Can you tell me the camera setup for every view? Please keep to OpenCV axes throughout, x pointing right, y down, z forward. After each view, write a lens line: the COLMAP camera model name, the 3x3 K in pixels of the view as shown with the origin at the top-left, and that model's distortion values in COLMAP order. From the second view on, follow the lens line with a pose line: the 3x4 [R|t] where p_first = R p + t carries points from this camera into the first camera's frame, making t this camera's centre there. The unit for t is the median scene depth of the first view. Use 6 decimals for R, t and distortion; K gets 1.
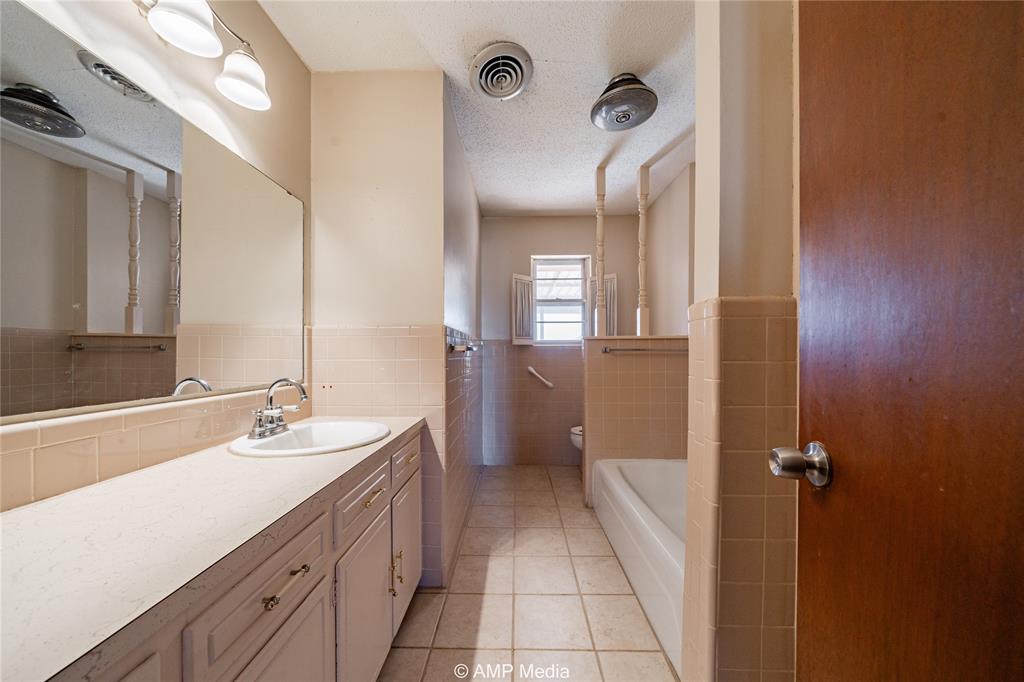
lens RADIAL K [[356.6, 0, 506.9], [0, 356.6, 350.3], [0, 0, 1]] dist [-0.006434, -0.000218]
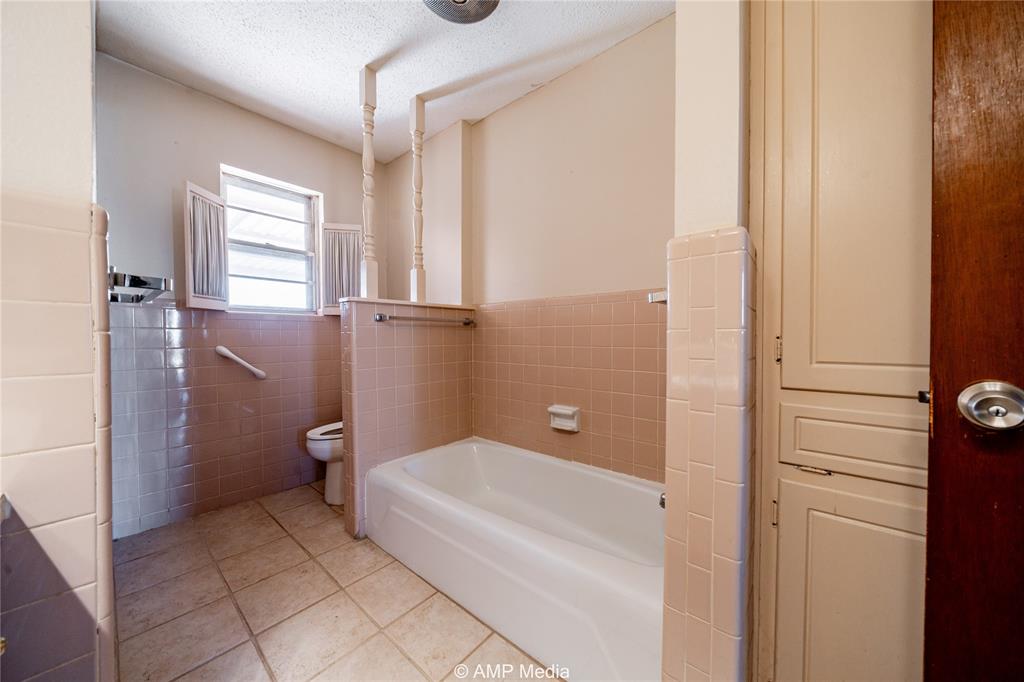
lens RADIAL K [[356.6, 0, 516.0], [0, 356.6, 339.2], [0, 0, 1]] dist [-0.006434, -0.000218]
pose [[0.625410, -0.006936, 0.780265, -0.119850], [-0.004114, 0.999917, 0.012186, 0.032281], [-0.780285, -0.010831, 0.625330, 0.301233]]
